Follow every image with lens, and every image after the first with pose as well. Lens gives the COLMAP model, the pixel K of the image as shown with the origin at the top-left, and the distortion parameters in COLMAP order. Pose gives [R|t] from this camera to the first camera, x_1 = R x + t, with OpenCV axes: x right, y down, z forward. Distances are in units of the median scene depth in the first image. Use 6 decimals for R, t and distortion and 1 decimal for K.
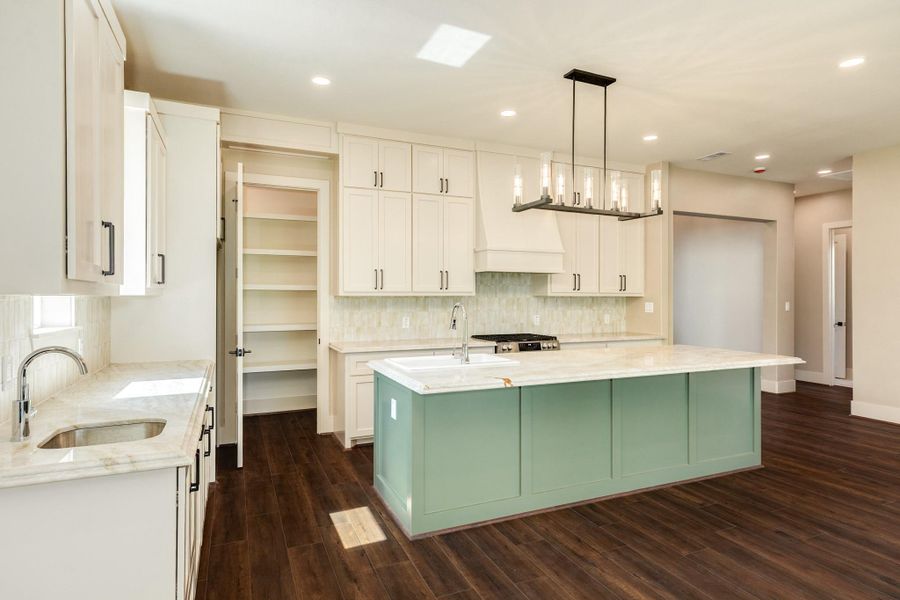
lens RADIAL K [[486.6, 0, 450.0], [0, 486.6, 300.0], [0, 0, 1]] dist [0.001249, 0.000344]
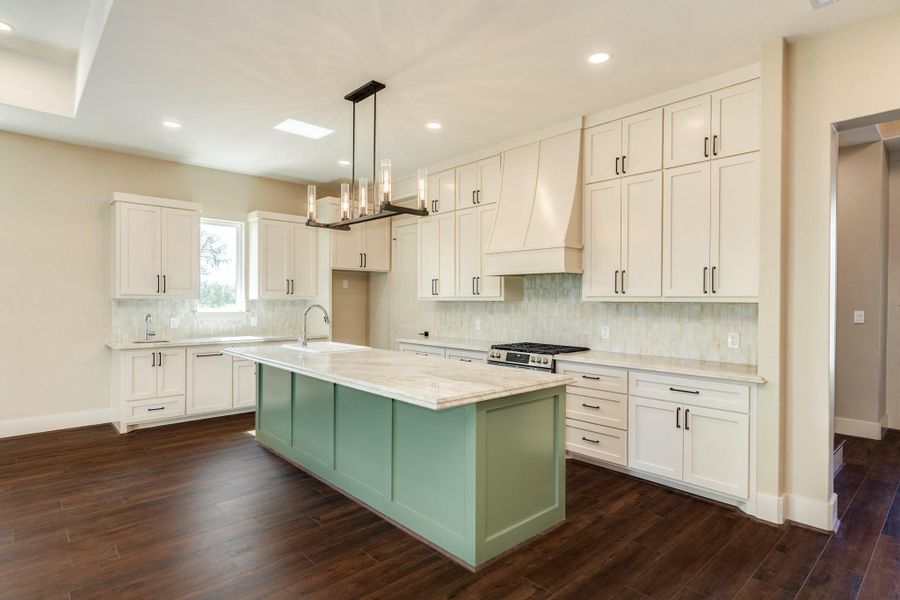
lens RADIAL K [[477.5, 0, 450.7], [0, 477.5, 305.1], [0, 0, 1]] dist [-0.001576, -0.000456]
pose [[0.324804, 0.009264, -0.945736, 0.929338], [-0.013384, 0.999897, 0.005198, -0.003159], [0.945687, 0.010969, 0.324895, 0.588496]]
